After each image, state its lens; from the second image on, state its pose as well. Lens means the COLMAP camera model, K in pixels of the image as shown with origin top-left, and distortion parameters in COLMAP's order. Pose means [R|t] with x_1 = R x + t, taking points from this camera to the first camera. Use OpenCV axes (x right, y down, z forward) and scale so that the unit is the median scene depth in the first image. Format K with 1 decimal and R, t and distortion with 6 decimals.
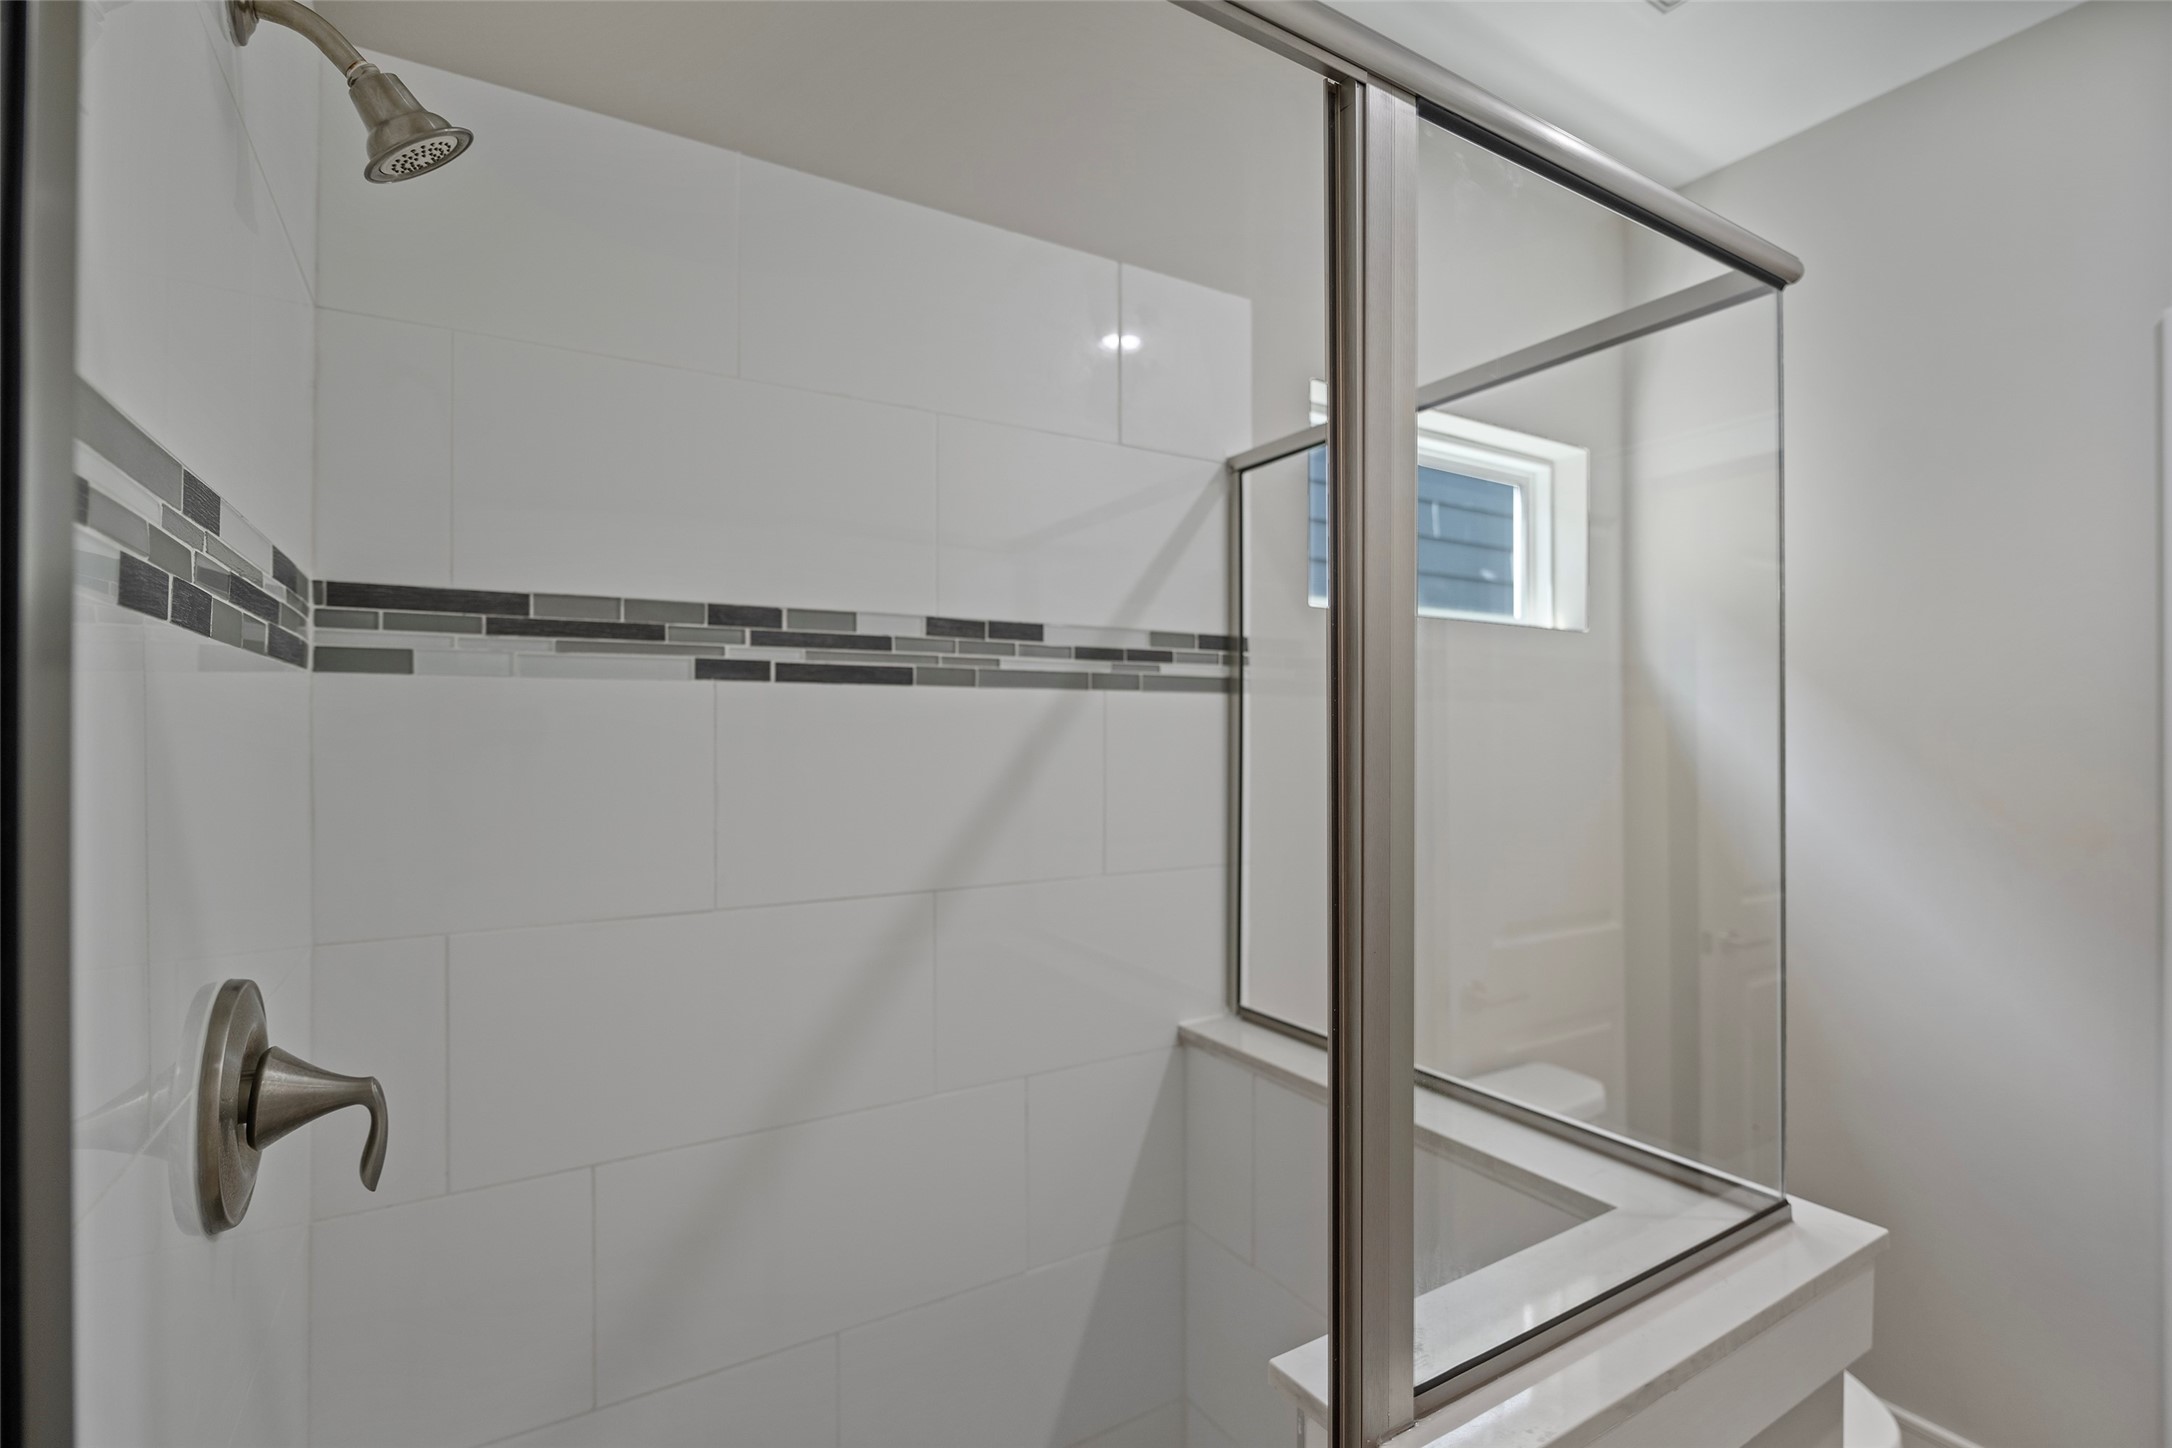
lens RADIAL K [[984.2, 0, 1089.4], [0, 984.2, 728.4], [0, 0, 1]] dist [-0.004142, -0.000236]
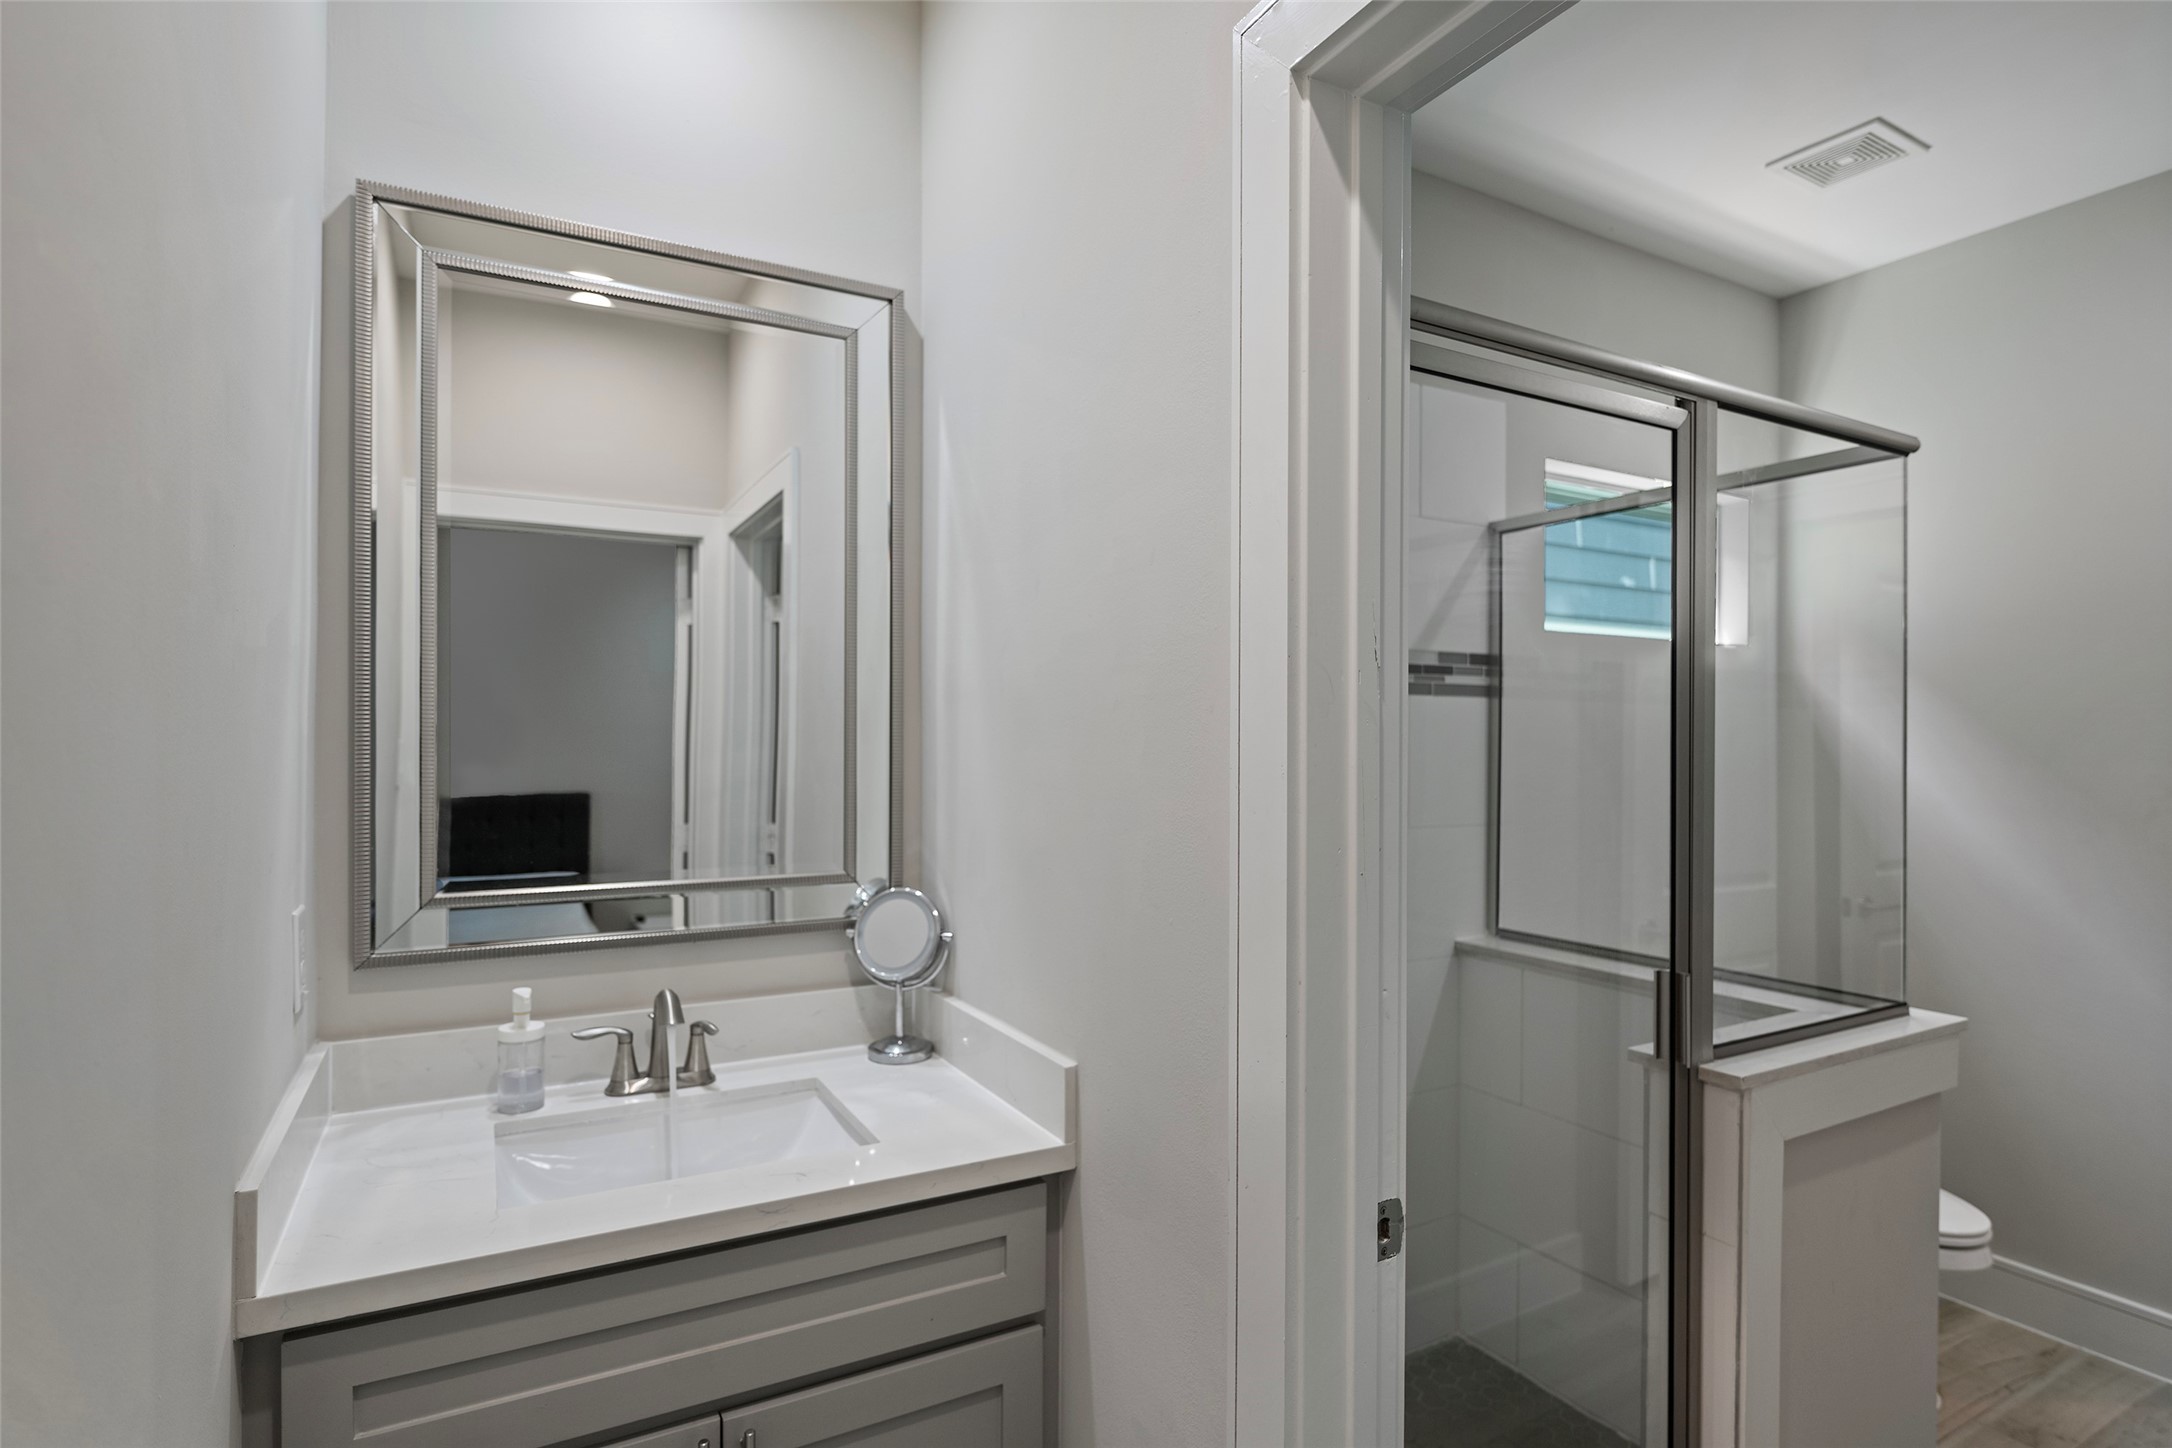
lens RADIAL K [[1098.1, 0, 1086.0], [0, 1098.1, 724.0], [0, 0, 1]] dist [0.000952, -0.015458]
pose [[0.999288, 0.002337, -0.037652, -0.359435], [-0.002604, 0.999972, -0.007048, 0.013630], [0.037635, 0.007141, 0.999266, -0.534679]]
